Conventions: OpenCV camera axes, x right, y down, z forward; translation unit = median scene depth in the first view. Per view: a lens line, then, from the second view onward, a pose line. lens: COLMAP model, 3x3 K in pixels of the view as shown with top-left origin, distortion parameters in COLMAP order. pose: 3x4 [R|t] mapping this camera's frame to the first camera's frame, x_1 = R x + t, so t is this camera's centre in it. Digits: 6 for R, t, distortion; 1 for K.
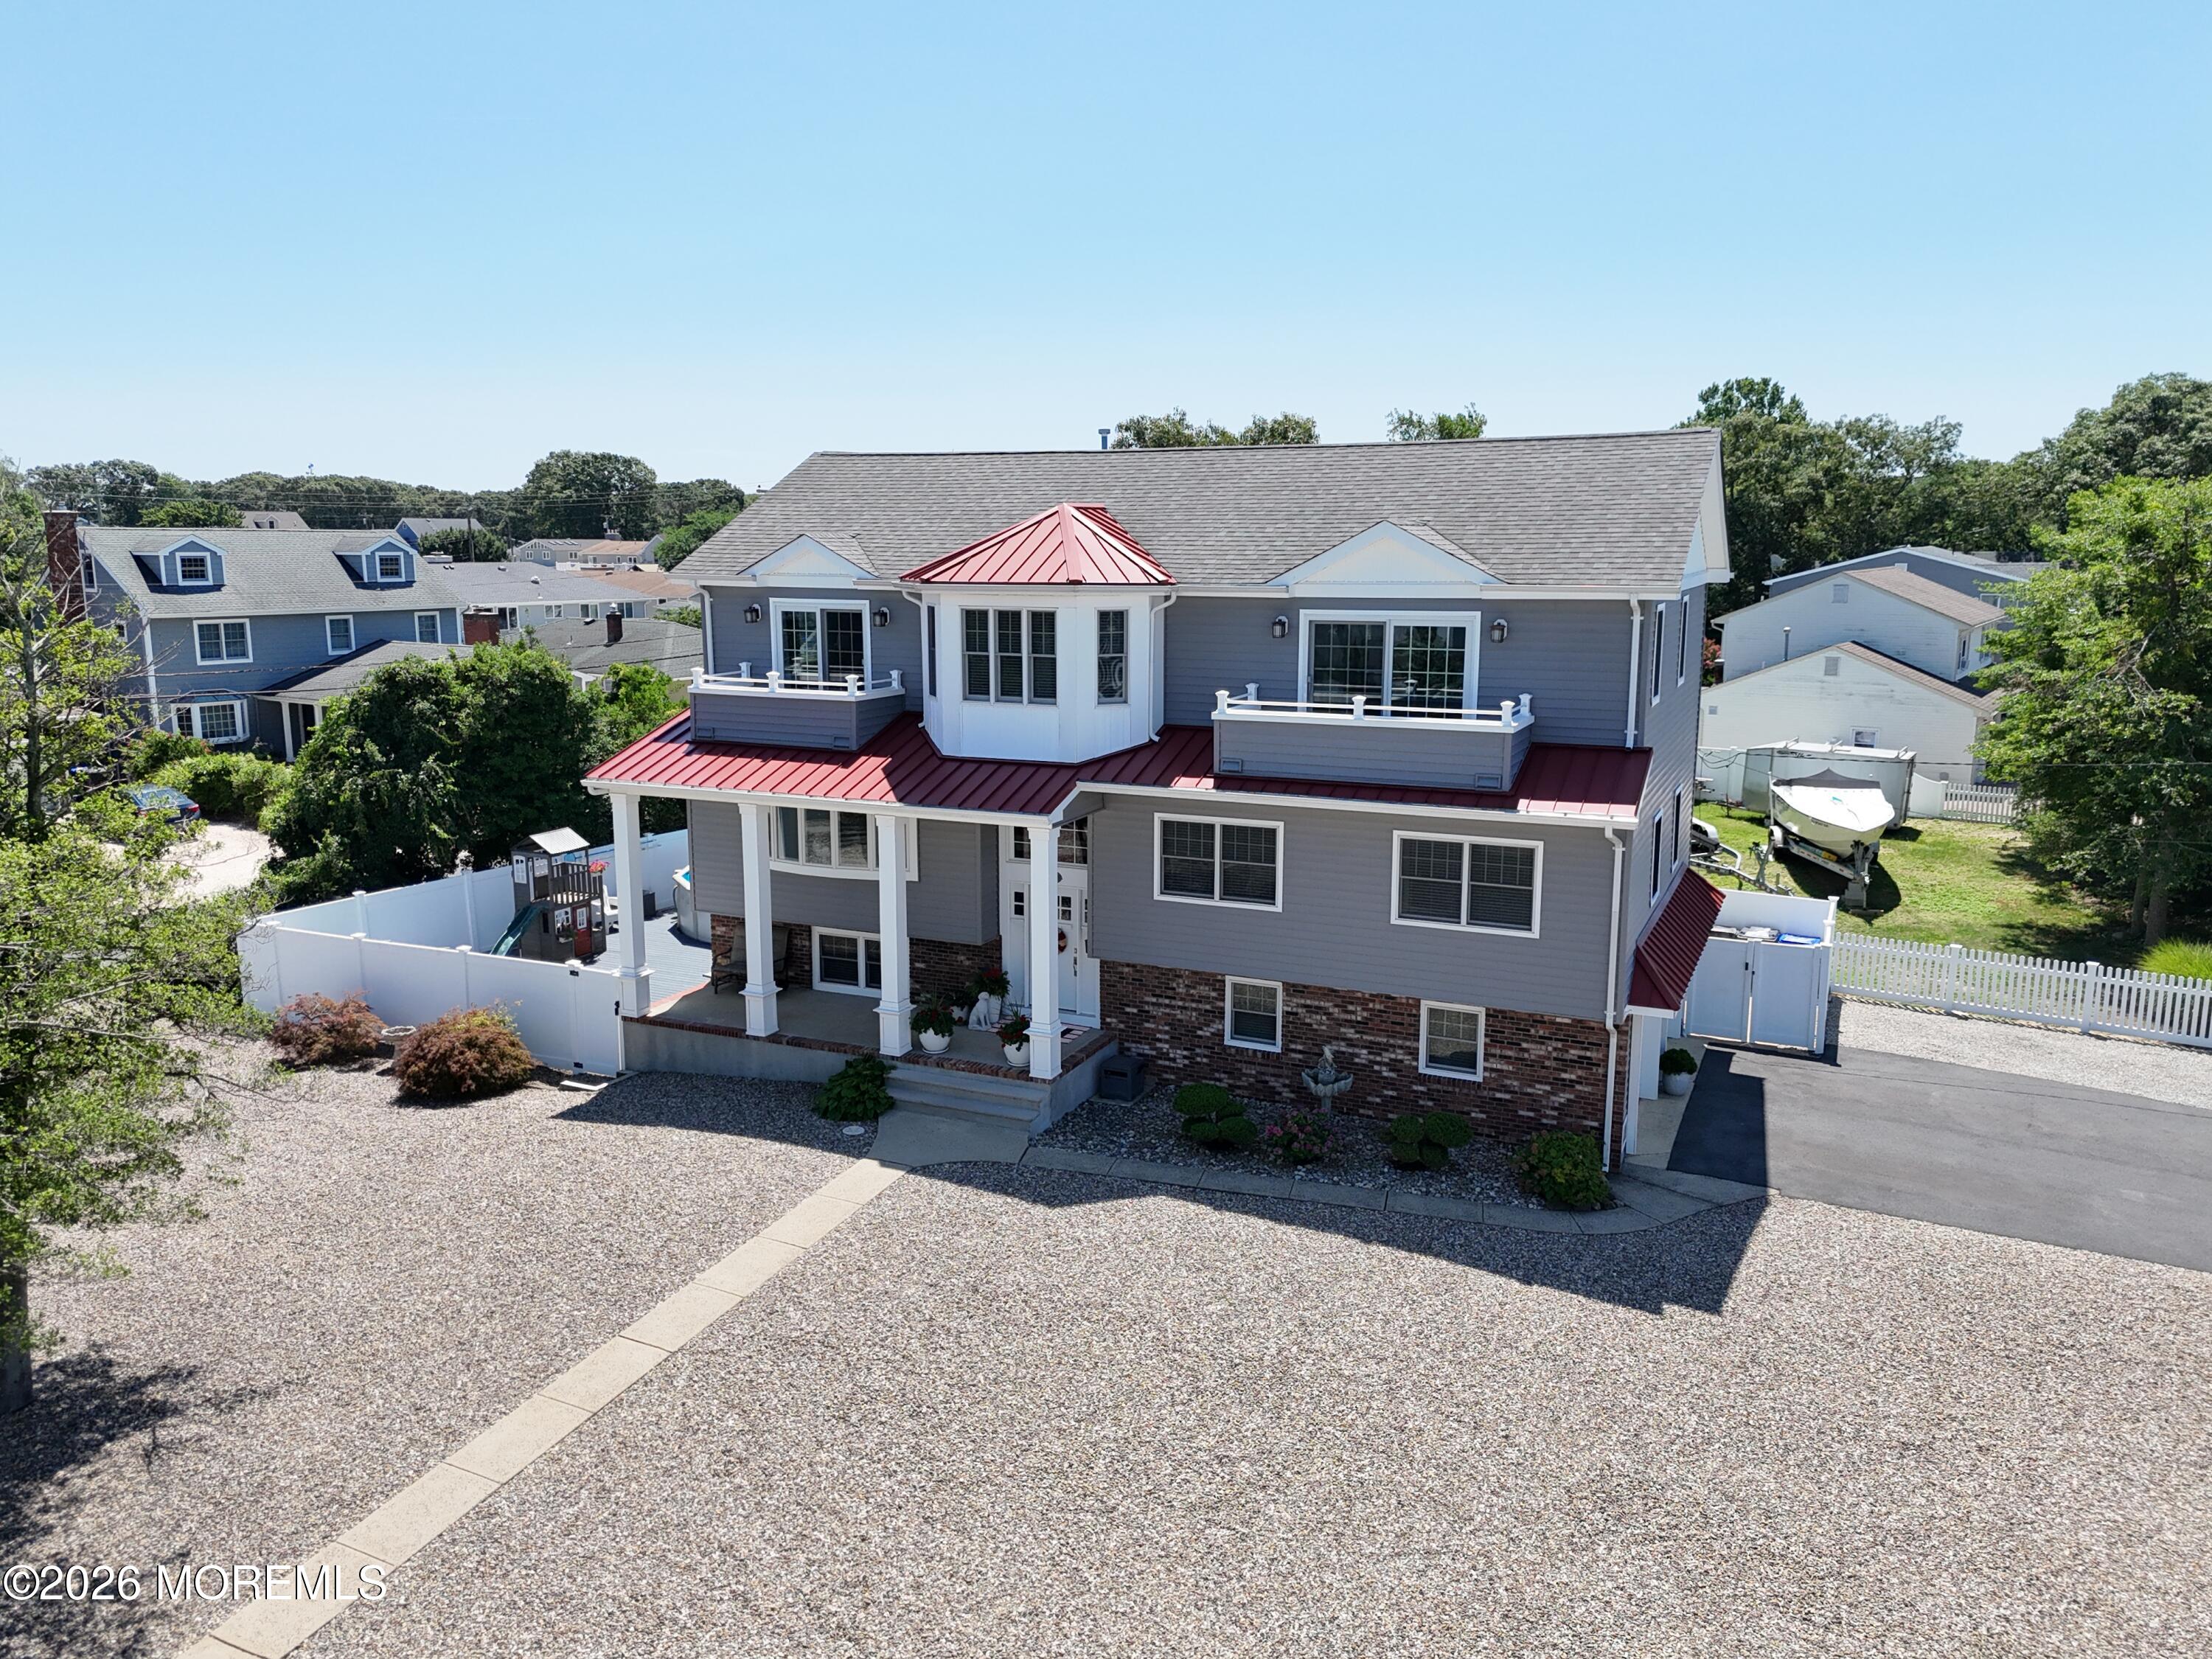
lens RADIAL K [[1621.3, 0, 1098.3], [0, 1621.3, 829.4], [0, 0, 1]] dist [0.070533, -0.066610]
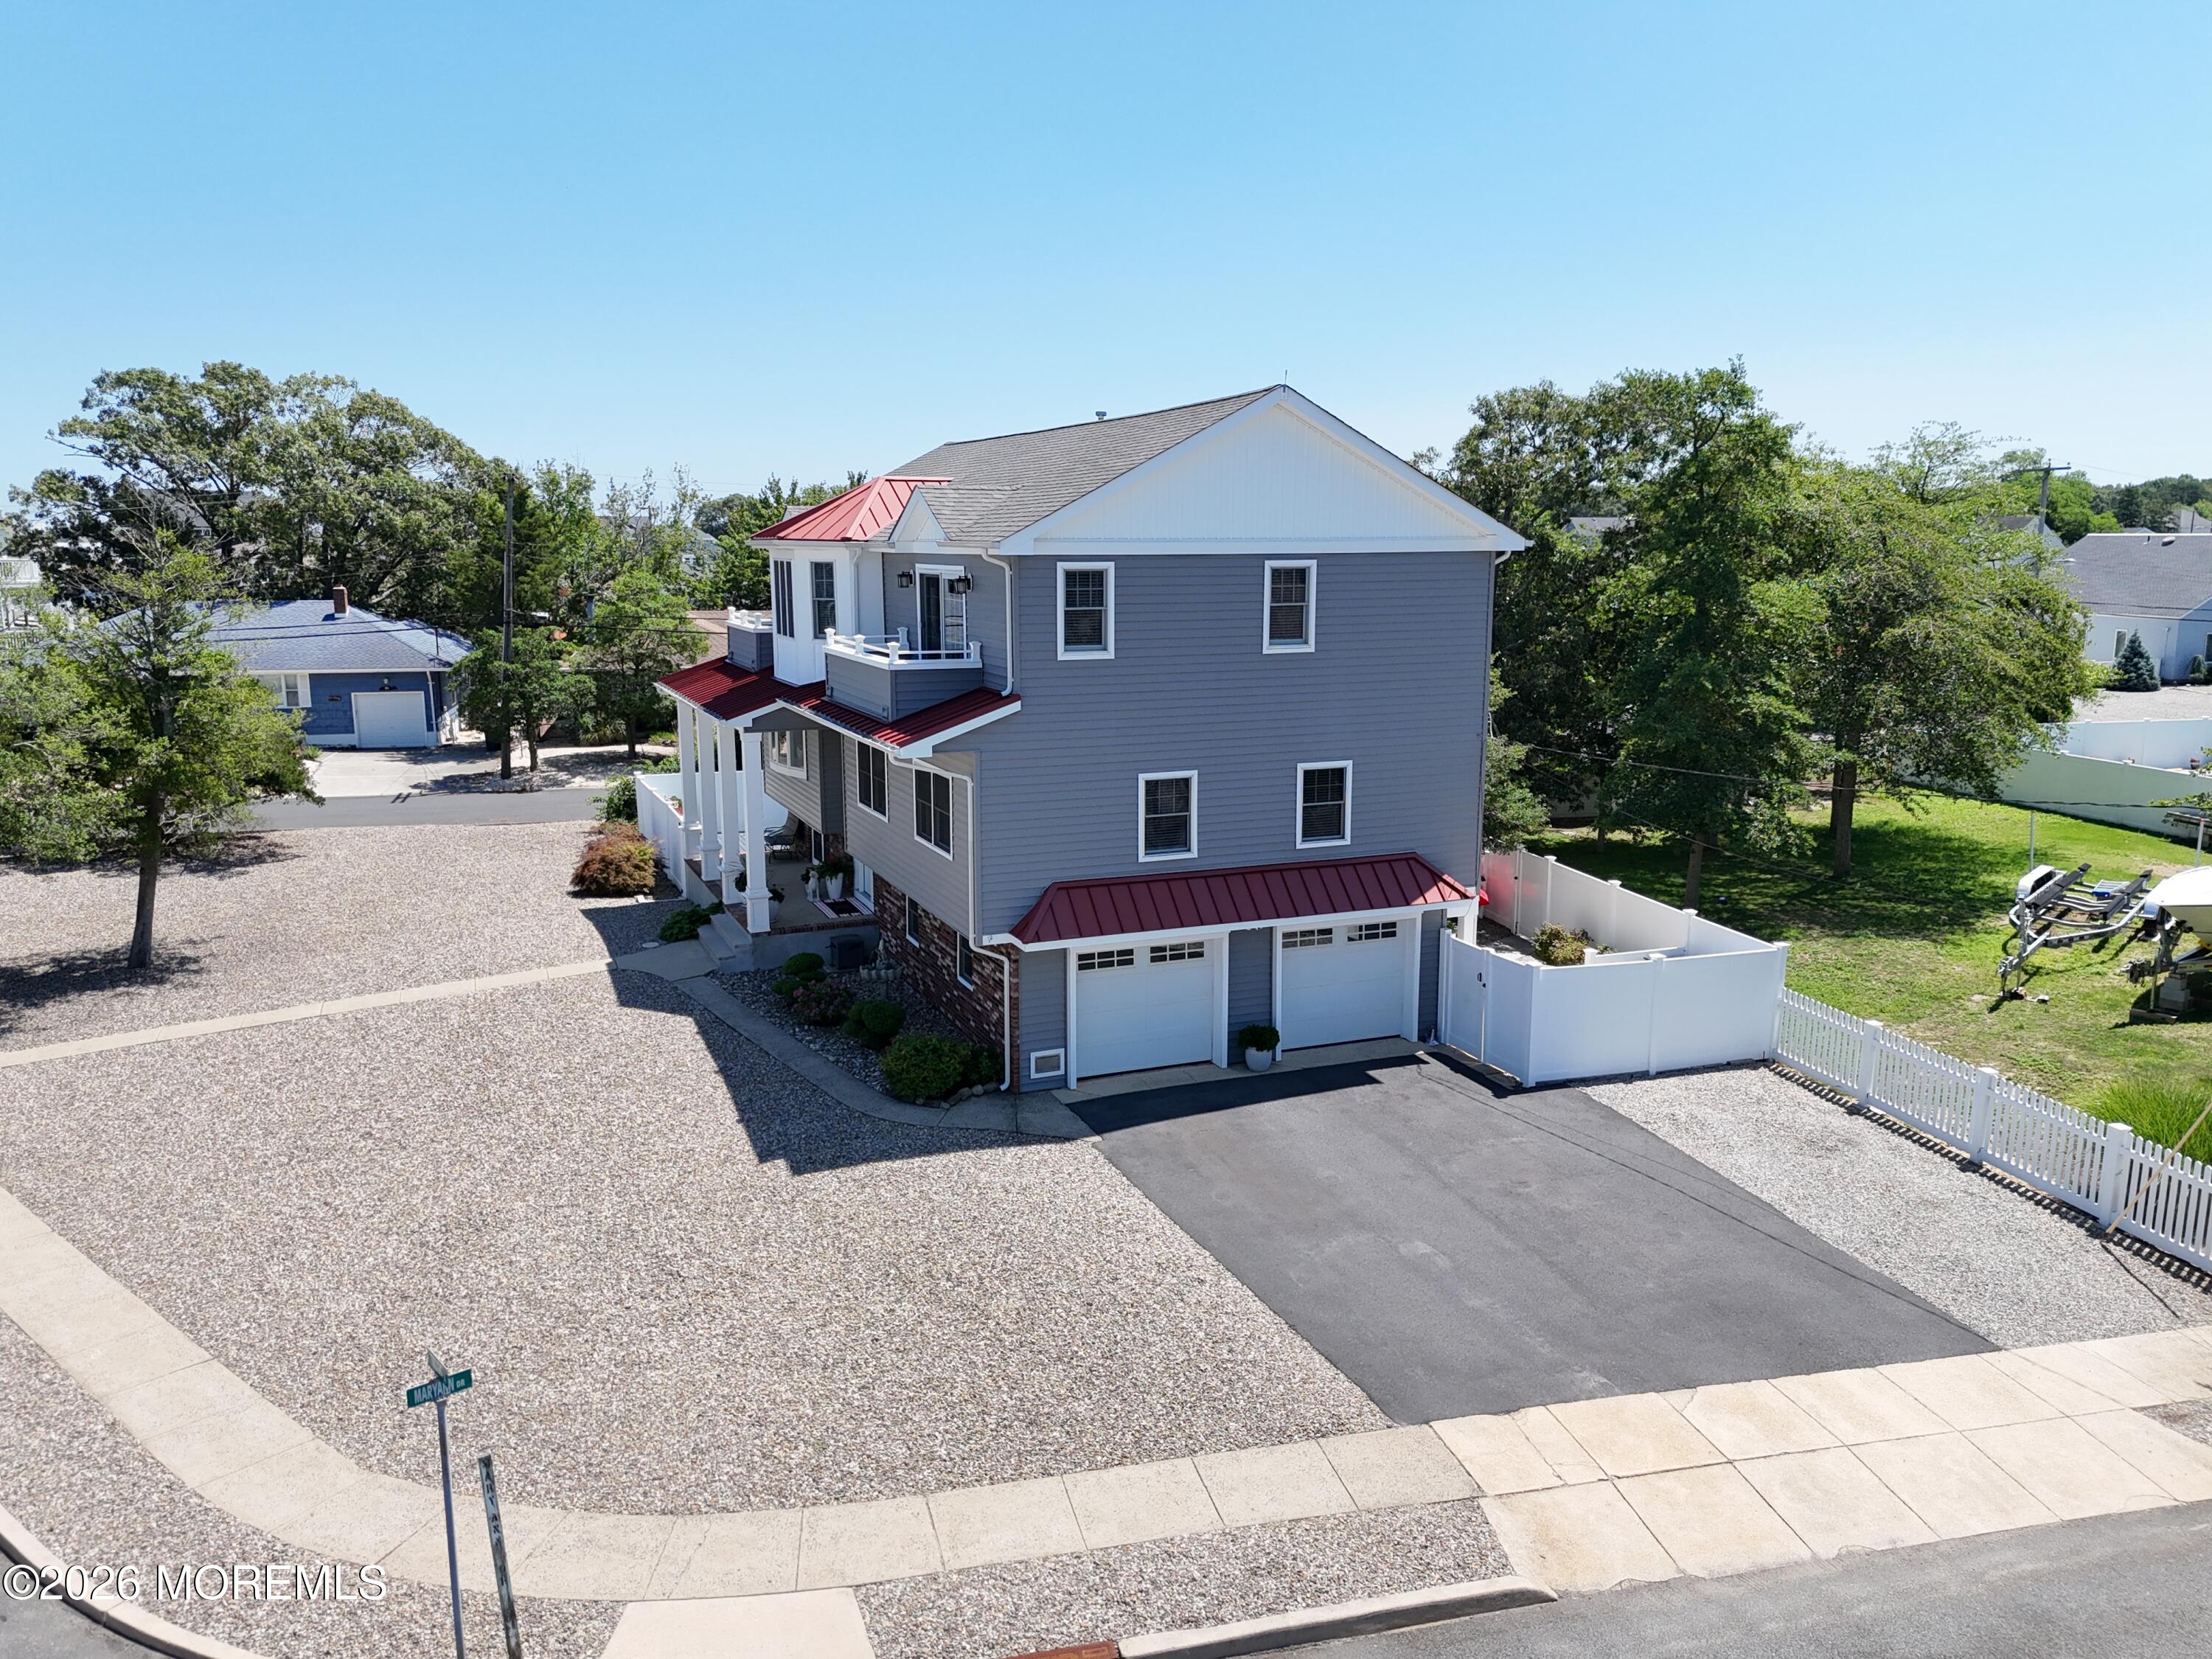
lens RADIAL K [[1621.3, 0, 1098.3], [0, 1621.3, 829.4], [0, 0, 1]] dist [0.070533, -0.066610]
pose [[0.739962, 0.119168, -0.662008, 0.993191], [-0.117809, 0.991929, 0.046875, -0.017580], [0.662251, 0.043305, 0.748029, 0.221499]]
